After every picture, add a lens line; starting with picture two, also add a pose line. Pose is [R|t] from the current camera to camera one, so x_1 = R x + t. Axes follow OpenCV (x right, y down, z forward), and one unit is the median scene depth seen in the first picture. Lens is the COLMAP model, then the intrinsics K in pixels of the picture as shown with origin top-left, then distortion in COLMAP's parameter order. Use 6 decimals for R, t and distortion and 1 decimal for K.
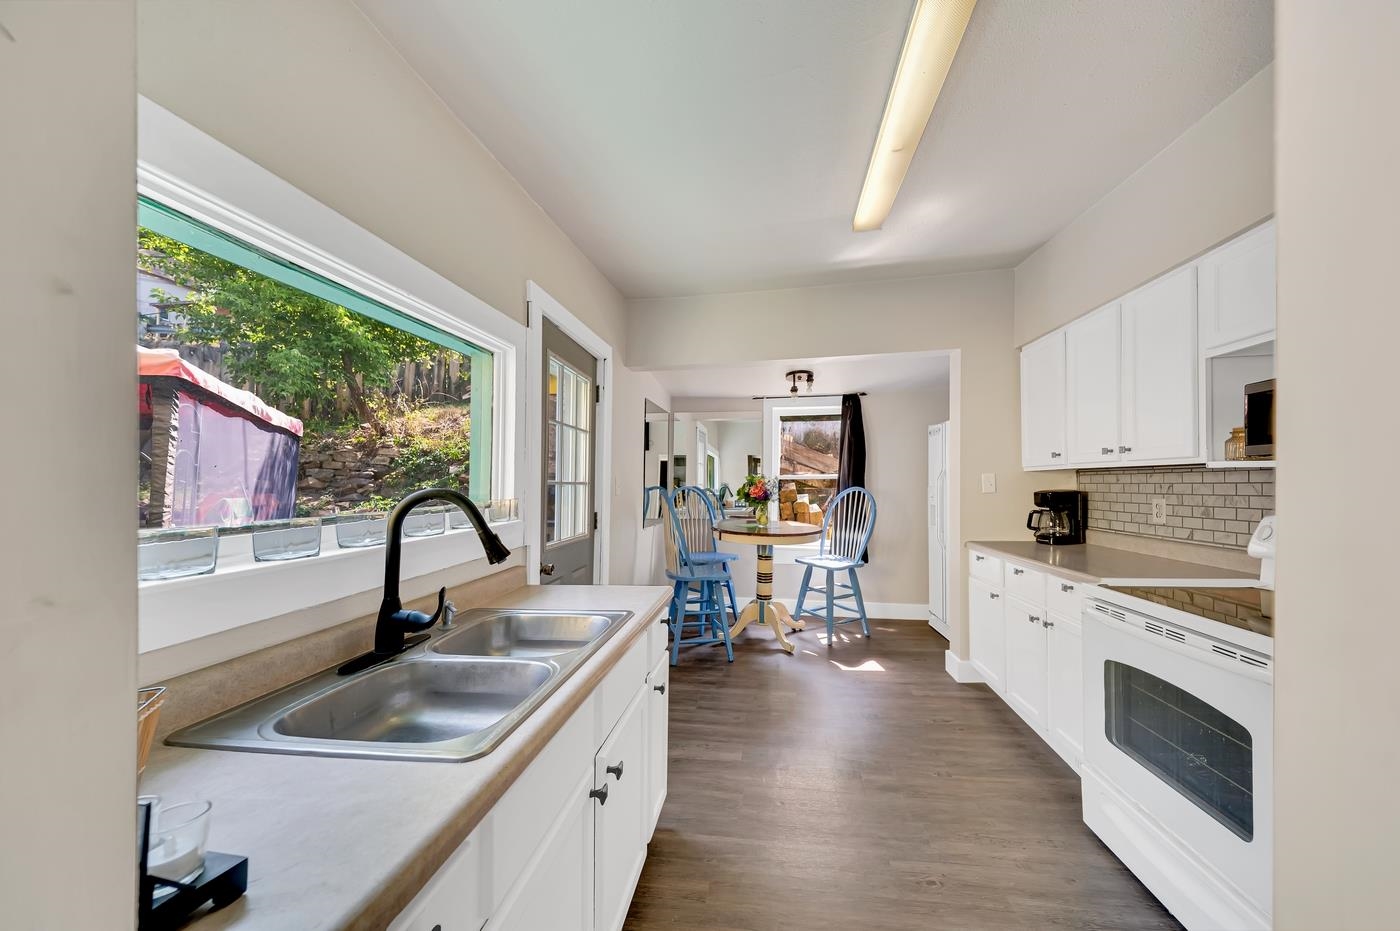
lens RADIAL K [[488.8, 0, 705.9], [0, 488.8, 489.8], [0, 0, 1]] dist [0.010864, -0.001911]
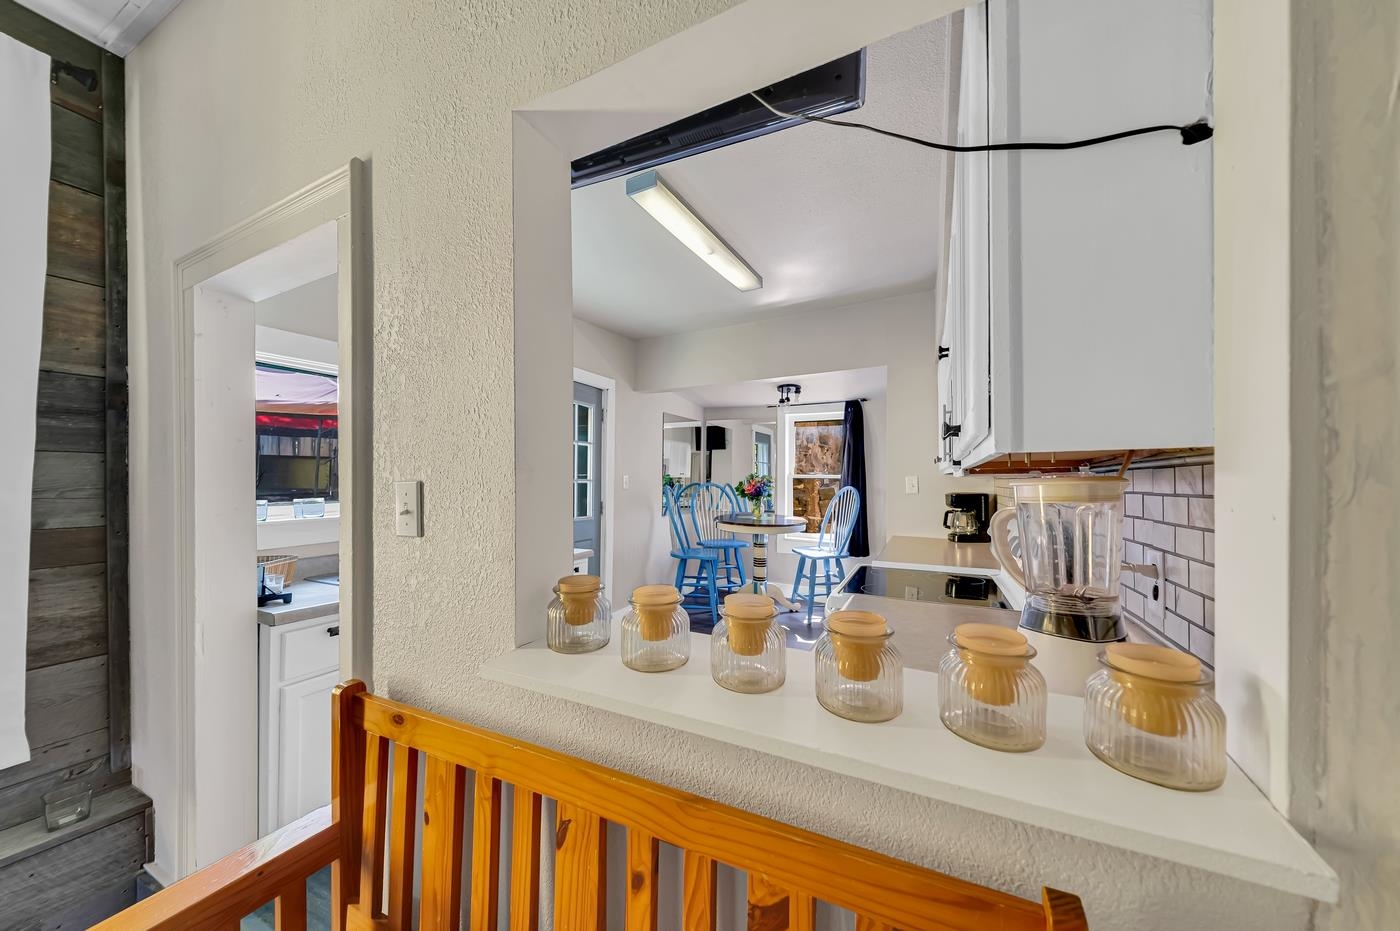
lens RADIAL K [[488.8, 0, 702.6], [0, 488.8, 478.8], [0, 0, 1]] dist [0.010864, -0.001911]
pose [[0.949259, 0.013169, -0.314221, 0.362623], [-0.016721, 0.999823, -0.008612, -0.007544], [0.314052, 0.013429, 0.949311, -0.154164]]
